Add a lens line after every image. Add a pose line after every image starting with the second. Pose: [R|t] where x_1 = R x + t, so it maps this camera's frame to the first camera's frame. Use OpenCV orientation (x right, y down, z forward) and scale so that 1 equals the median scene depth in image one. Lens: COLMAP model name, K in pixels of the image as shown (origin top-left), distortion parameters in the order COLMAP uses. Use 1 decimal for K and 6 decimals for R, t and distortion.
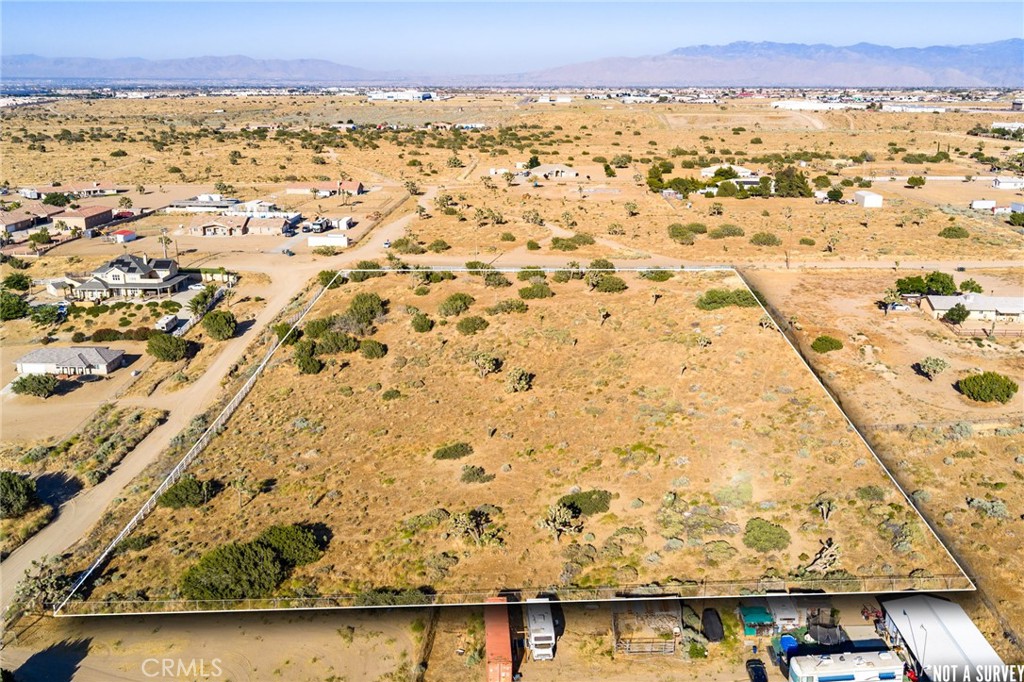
lens RADIAL K [[937.1, 0, 506.8], [0, 937.1, 368.6], [0, 0, 1]] dist [0.014677, -0.013262]
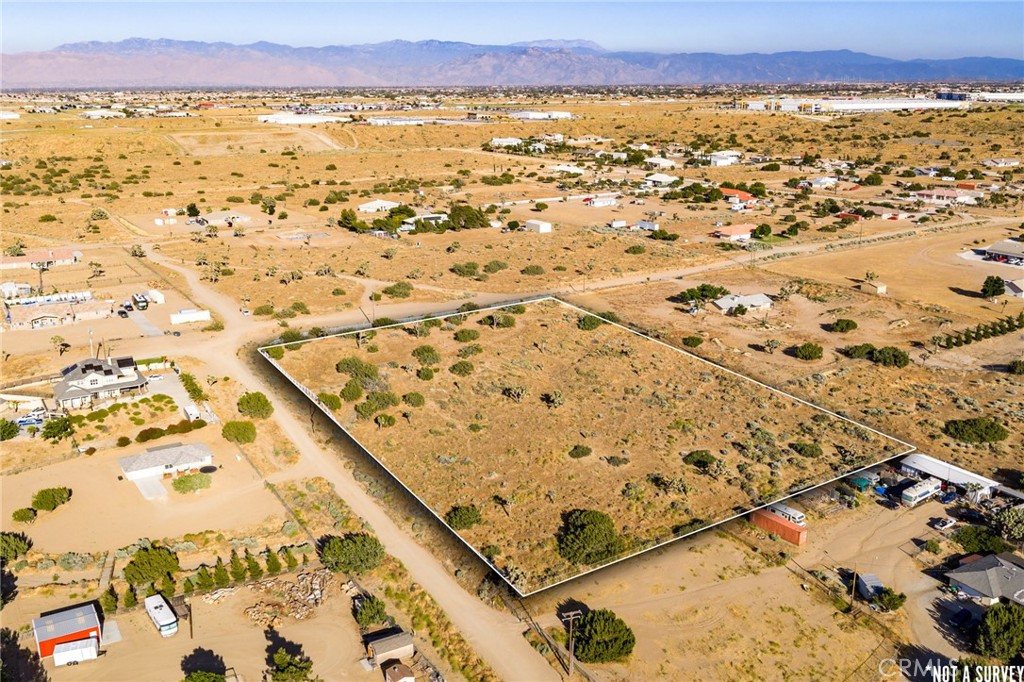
lens RADIAL K [[944.6, 0, 515.1], [0, 944.6, 395.7], [0, 0, 1]] dist [0.010367, -0.009379]
pose [[0.834387, -0.182562, 0.520067, -0.705628], [0.170112, 0.982786, 0.072068, -0.096133], [-0.524272, 0.028337, 0.851080, -0.167539]]
